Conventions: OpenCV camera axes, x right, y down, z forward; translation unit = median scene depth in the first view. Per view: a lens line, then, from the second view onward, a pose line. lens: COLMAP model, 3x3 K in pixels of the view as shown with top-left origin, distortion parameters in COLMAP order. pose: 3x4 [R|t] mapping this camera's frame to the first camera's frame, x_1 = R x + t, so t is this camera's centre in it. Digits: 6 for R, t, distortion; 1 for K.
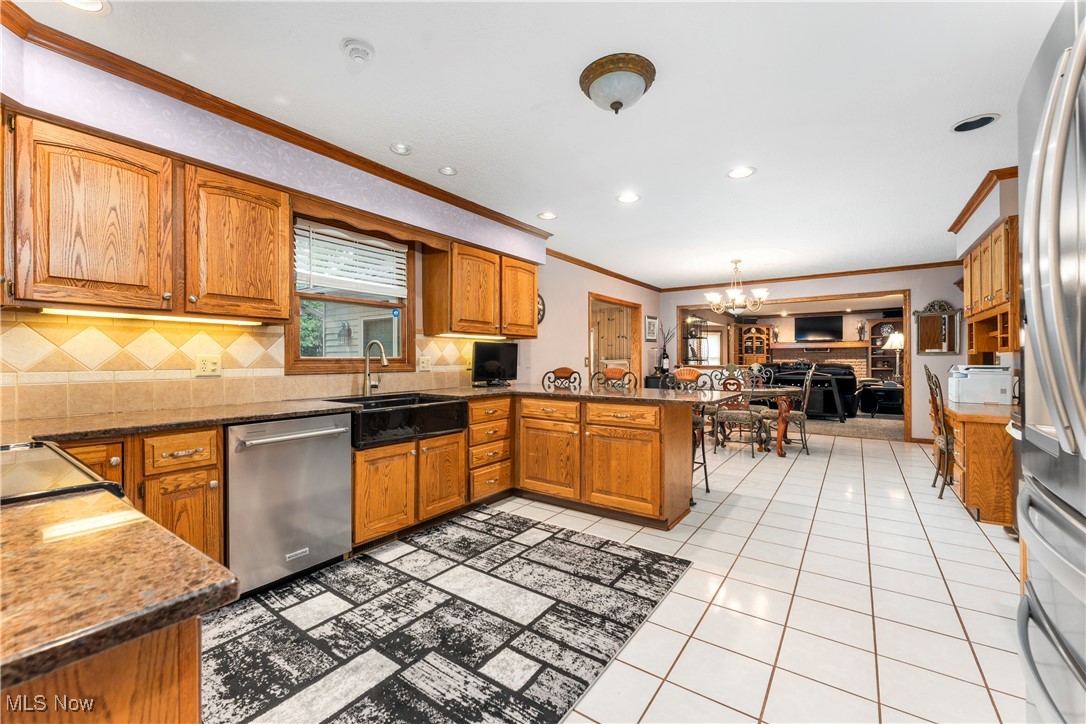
lens RADIAL K [[442.3, 0, 541.2], [0, 442.3, 358.3], [0, 0, 1]] dist [-0.001397, -0.000132]
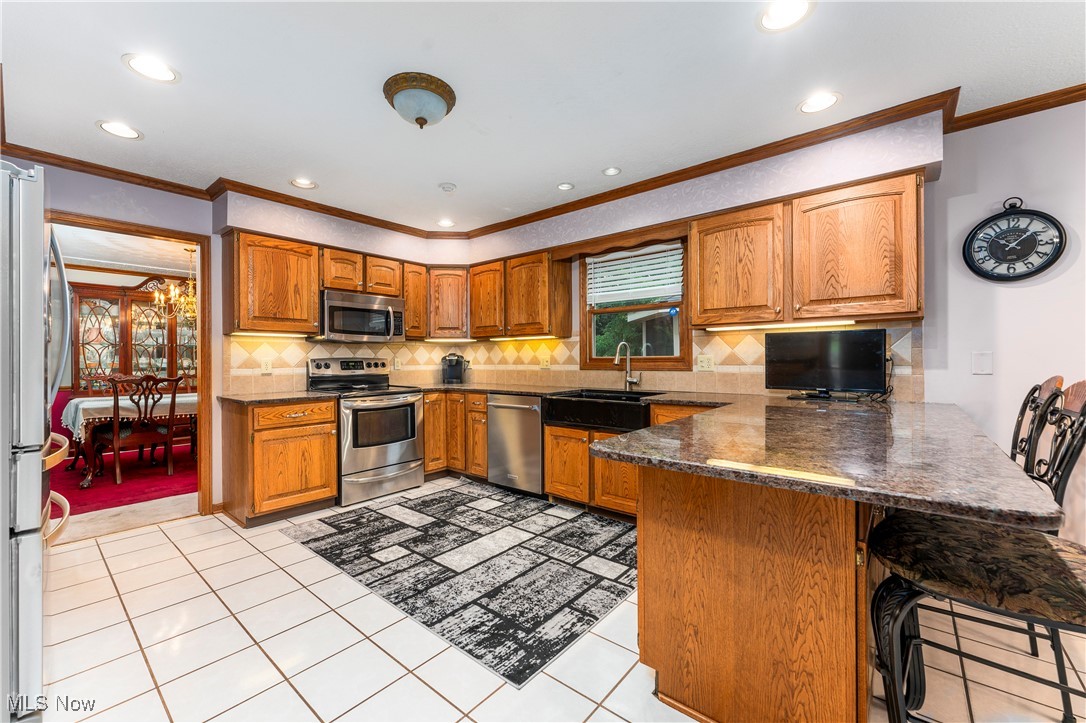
lens RADIAL K [[442.3, 0, 538.0], [0, 442.3, 359.3], [0, 0, 1]] dist [-0.001397, -0.000132]
pose [[-0.085916, 0.001147, -0.996302, 1.019868], [0.008310, 0.999965, 0.000435, 0.002631], [0.996268, -0.008242, -0.085922, 1.157852]]
